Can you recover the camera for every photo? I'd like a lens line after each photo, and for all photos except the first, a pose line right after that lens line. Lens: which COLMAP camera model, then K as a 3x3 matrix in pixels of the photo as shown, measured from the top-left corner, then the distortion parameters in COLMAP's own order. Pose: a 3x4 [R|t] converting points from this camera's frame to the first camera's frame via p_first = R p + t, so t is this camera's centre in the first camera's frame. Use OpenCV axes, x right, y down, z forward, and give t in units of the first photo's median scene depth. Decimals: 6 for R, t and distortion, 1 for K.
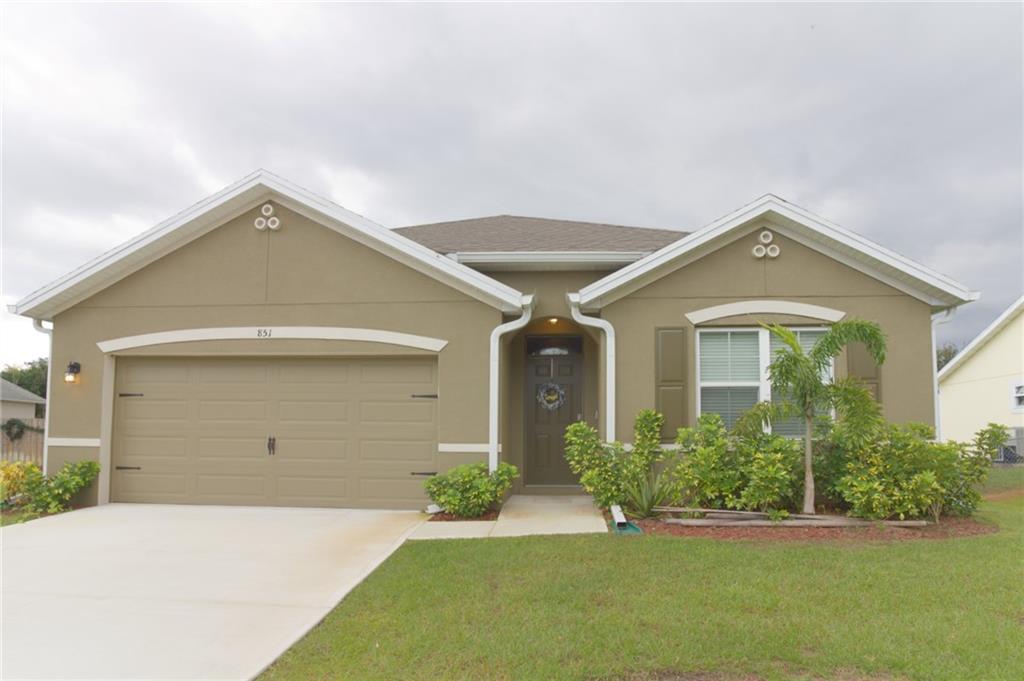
lens RADIAL K [[580.8, 0, 509.5], [0, 580.8, 395.6], [0, 0, 1]] dist [-0.003225, -0.000442]
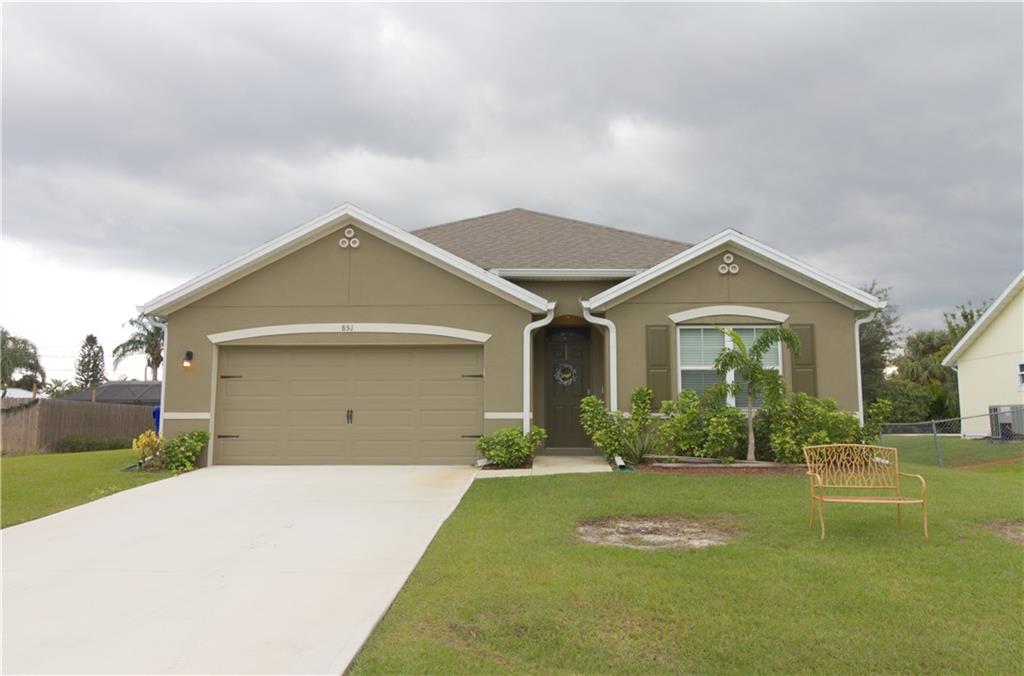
lens RADIAL K [[830.5, 0, 513.4], [0, 830.5, 317.0], [0, 0, 1]] dist [0.207534, -0.003951]
pose [[0.998765, 0.001506, 0.049662, -0.155179], [0.000766, 0.998955, -0.045690, -0.049527], [-0.049679, 0.045672, 0.997720, -0.932628]]
